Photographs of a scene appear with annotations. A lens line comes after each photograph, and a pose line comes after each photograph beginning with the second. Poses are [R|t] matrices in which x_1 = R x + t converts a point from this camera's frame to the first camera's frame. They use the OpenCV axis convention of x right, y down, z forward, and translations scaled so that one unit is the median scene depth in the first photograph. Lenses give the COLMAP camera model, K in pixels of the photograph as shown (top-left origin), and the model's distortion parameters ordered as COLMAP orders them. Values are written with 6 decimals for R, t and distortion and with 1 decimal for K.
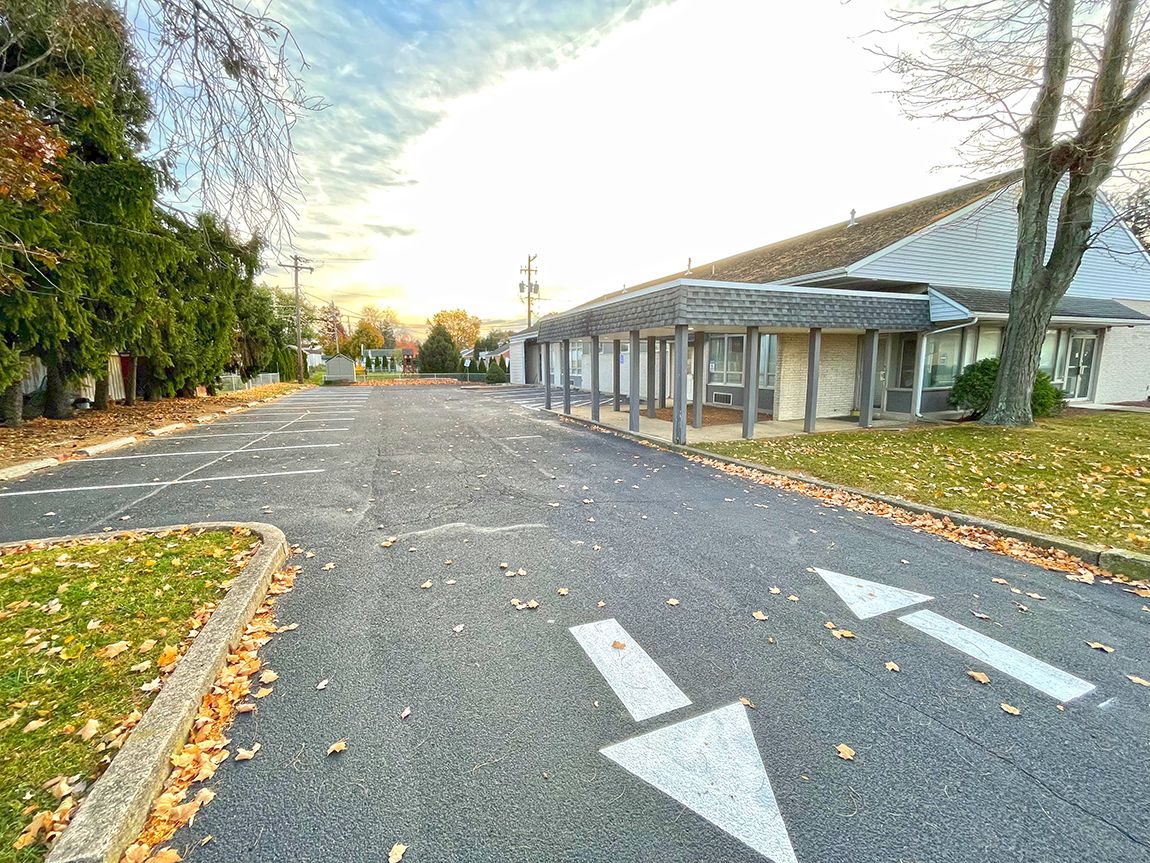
lens RADIAL K [[461.6, 0, 575.0], [0, 461.6, 431.5], [0, 0, 1]] dist [-0.004113, -0.000751]
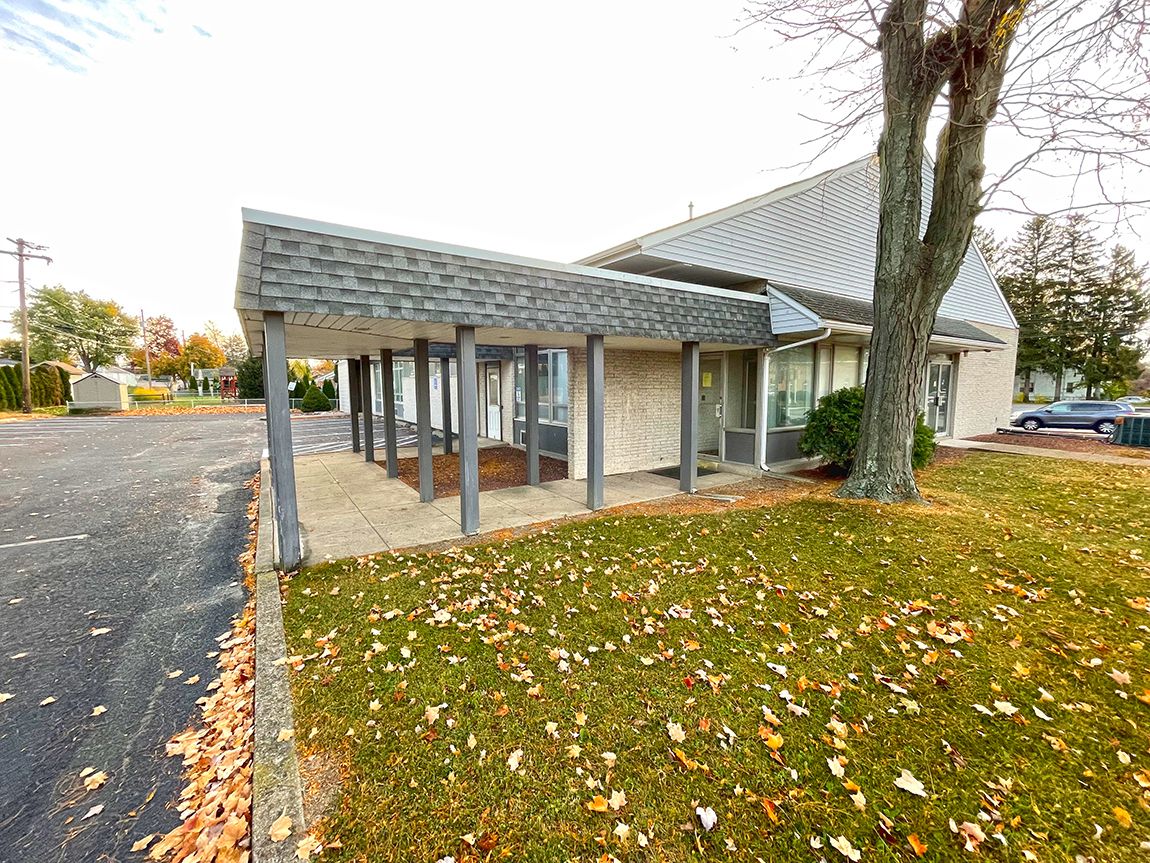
lens RADIAL K [[461.6, 0, 575.0], [0, 461.6, 431.5], [0, 0, 1]] dist [-0.004113, -0.000751]
pose [[0.979582, -0.012145, 0.200675, 0.346079], [0.022205, 0.998603, -0.047956, -0.066925], [-0.199813, 0.051432, 0.978483, 0.393274]]
